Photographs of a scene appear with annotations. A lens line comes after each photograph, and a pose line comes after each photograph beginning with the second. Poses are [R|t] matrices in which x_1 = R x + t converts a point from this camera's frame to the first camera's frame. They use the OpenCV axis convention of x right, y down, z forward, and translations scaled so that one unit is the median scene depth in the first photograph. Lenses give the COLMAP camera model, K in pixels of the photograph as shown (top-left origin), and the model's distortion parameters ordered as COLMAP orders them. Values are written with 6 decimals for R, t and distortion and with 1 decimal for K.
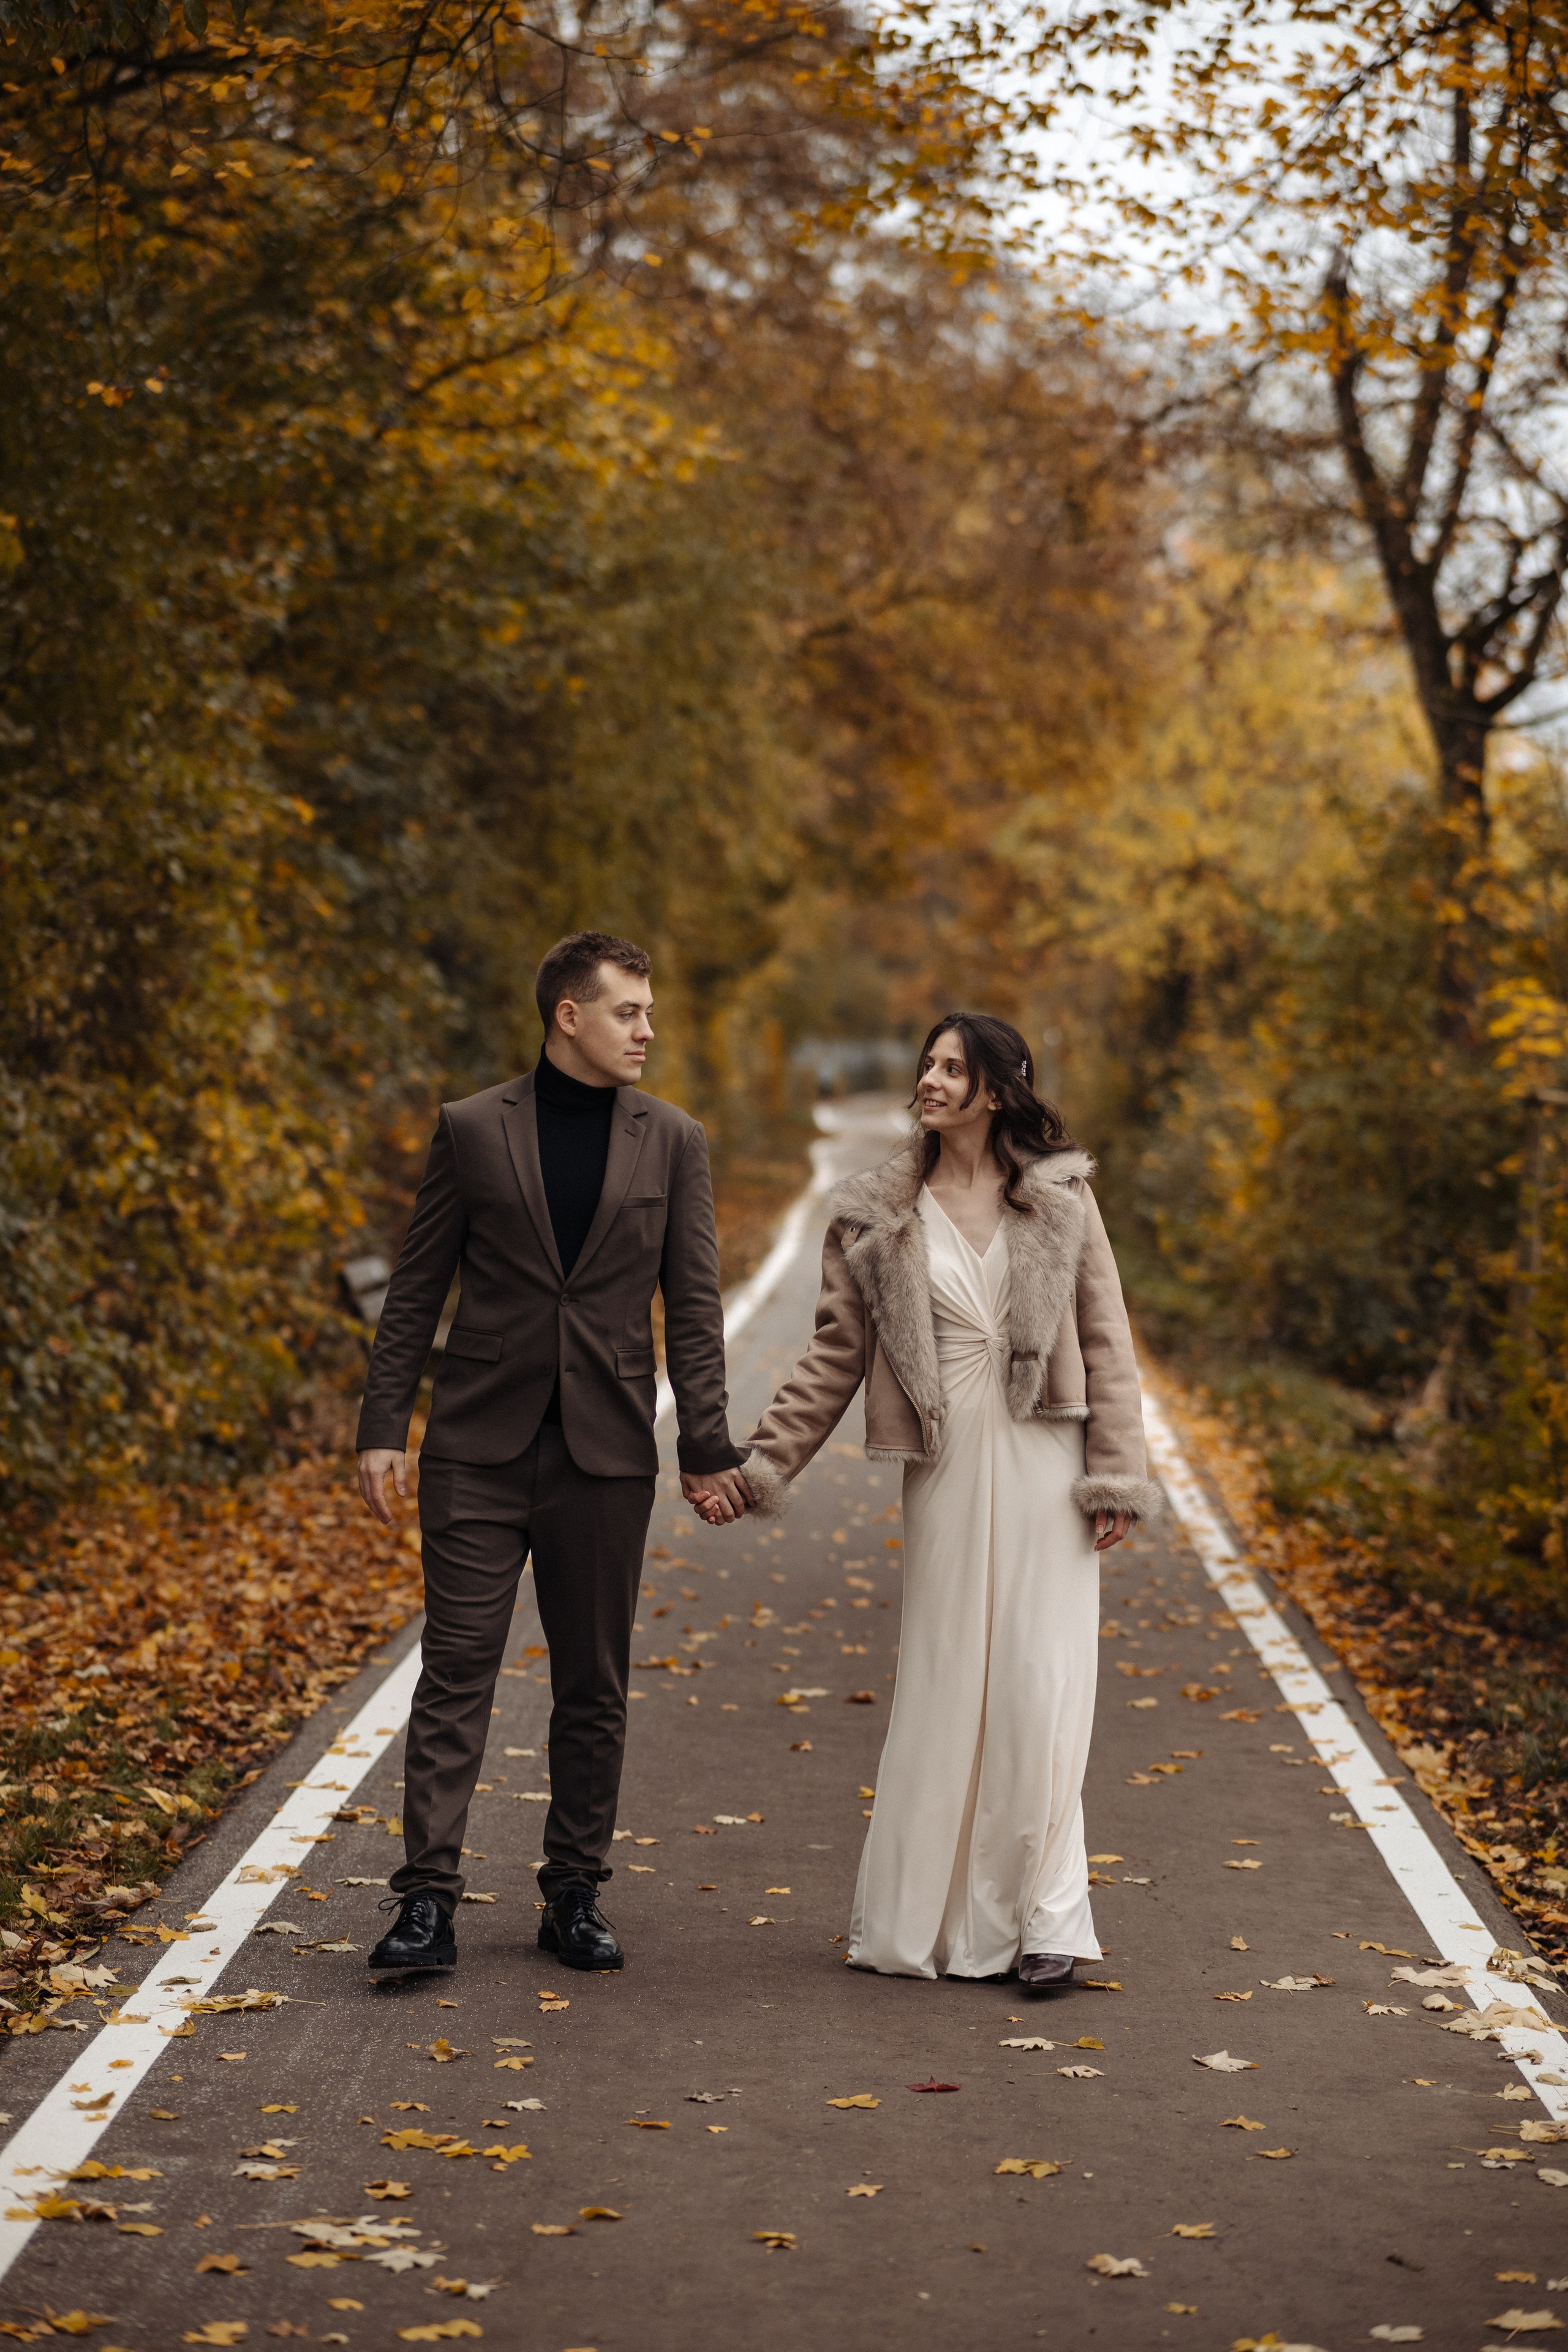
lens RADIAL K [[5553.5, 0, 784.0], [0, 5553.5, 1176.0], [0, 0, 1]] dist [0.556633, -3.074159]
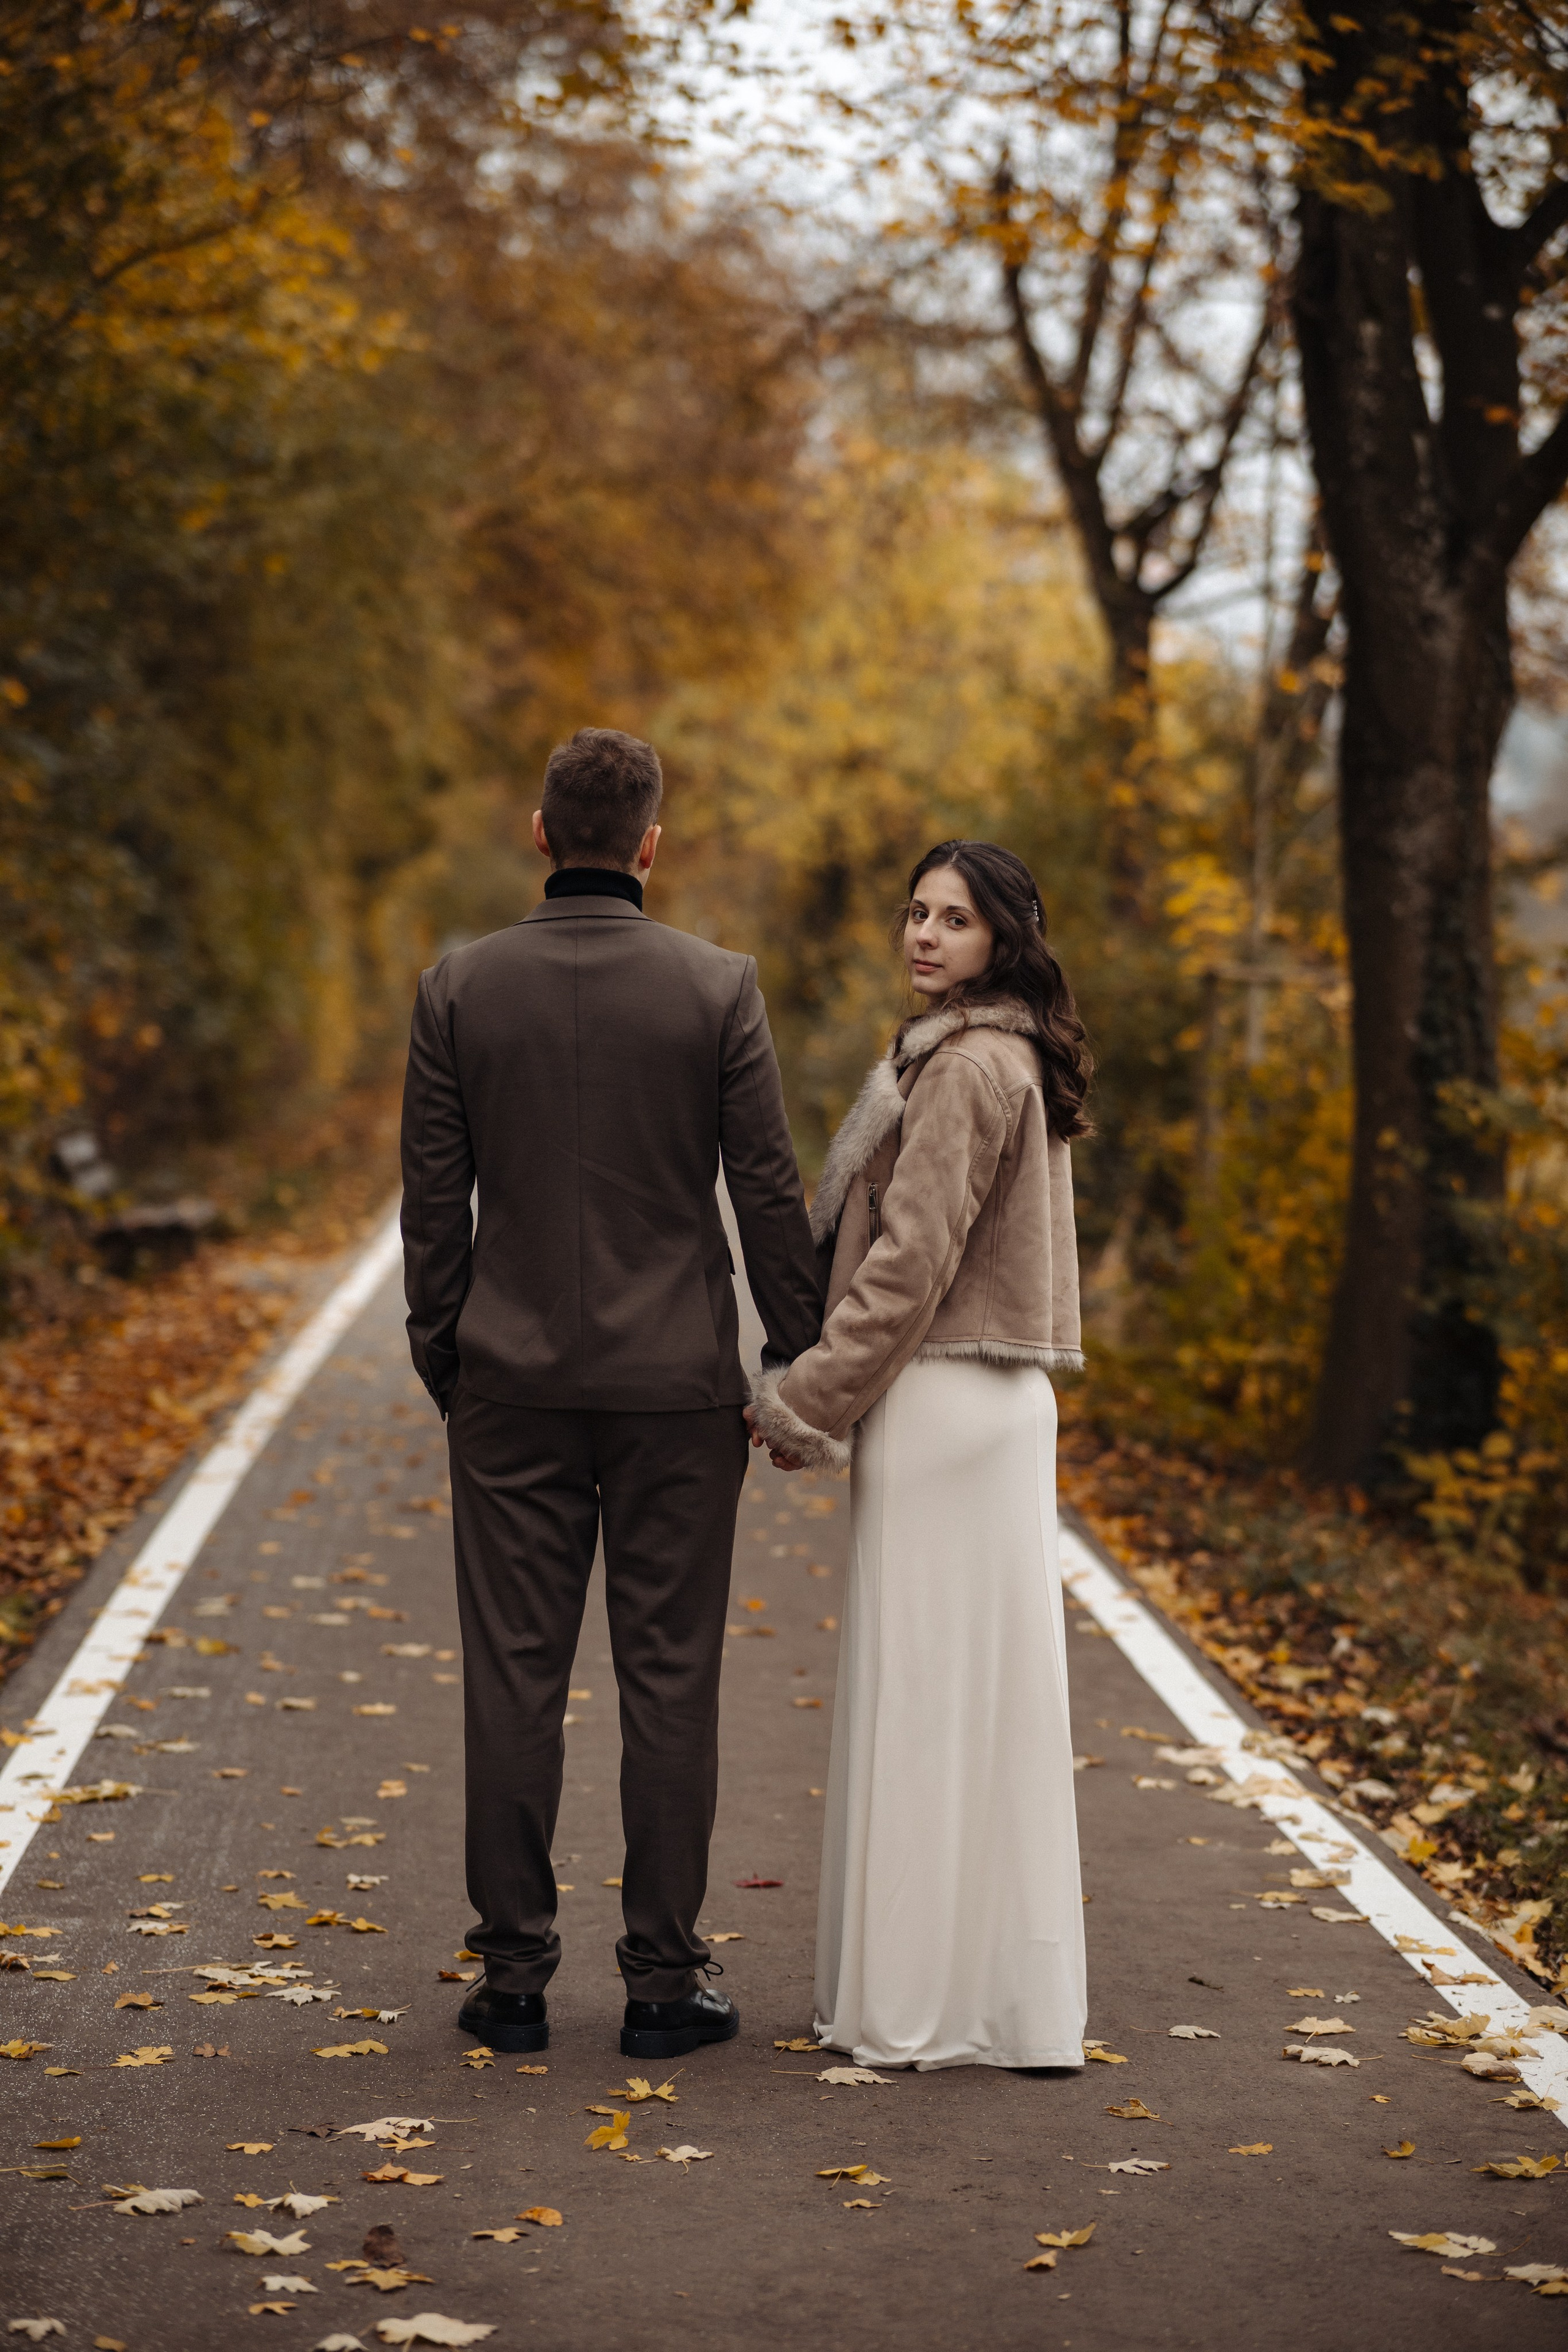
lens RADIAL K [[5553.5, 0, 784.0], [0, 5553.5, 1176.0], [0, 0, 1]] dist [0.556633, -3.074159]
pose [[0.997919, -0.009293, 0.063810, -0.011799], [0.008099, 0.999788, 0.018944, 0.003686], [-0.063973, -0.018388, 0.997782, -0.025197]]
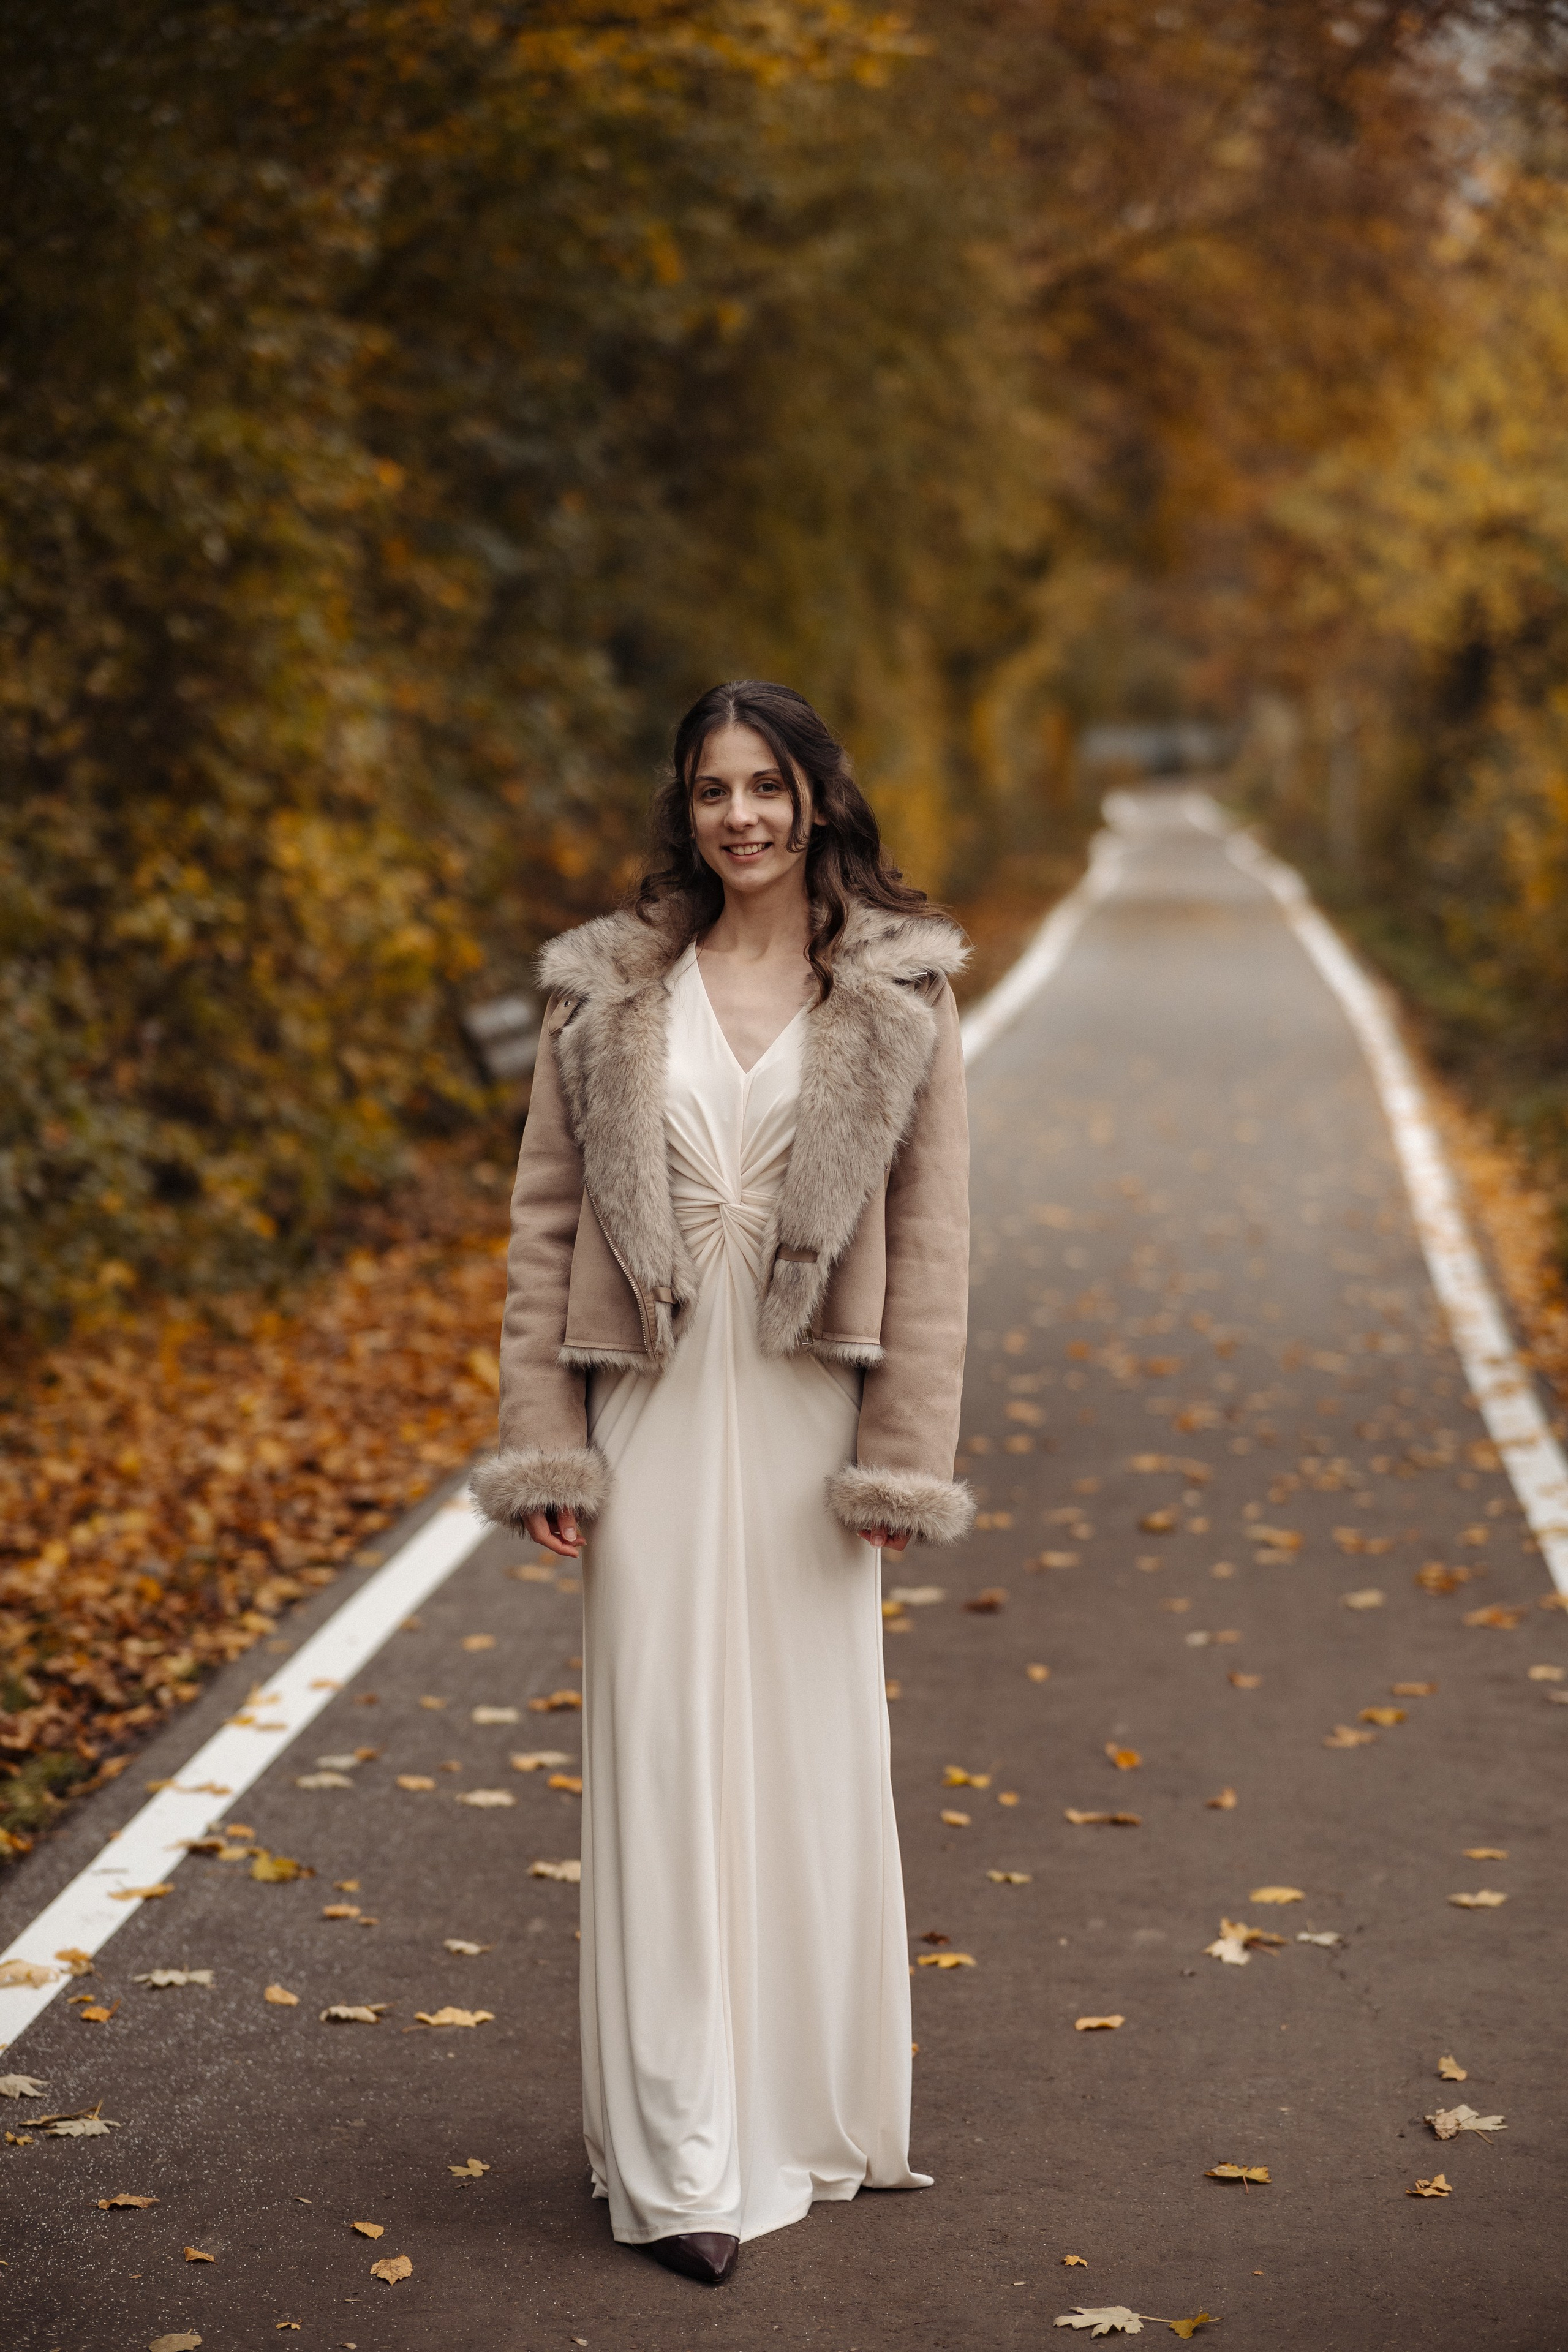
lens RADIAL K [[5680.8, 0, 784.0], [0, 5680.8, 1176.0], [0, 0, 1]] dist [0.410900, -0.250184]
pose [[0.998119, -0.028465, -0.054294, 0.016221], [0.031287, 0.998164, 0.051858, -0.002513], [0.052718, -0.053459, 0.997177, 0.126609]]
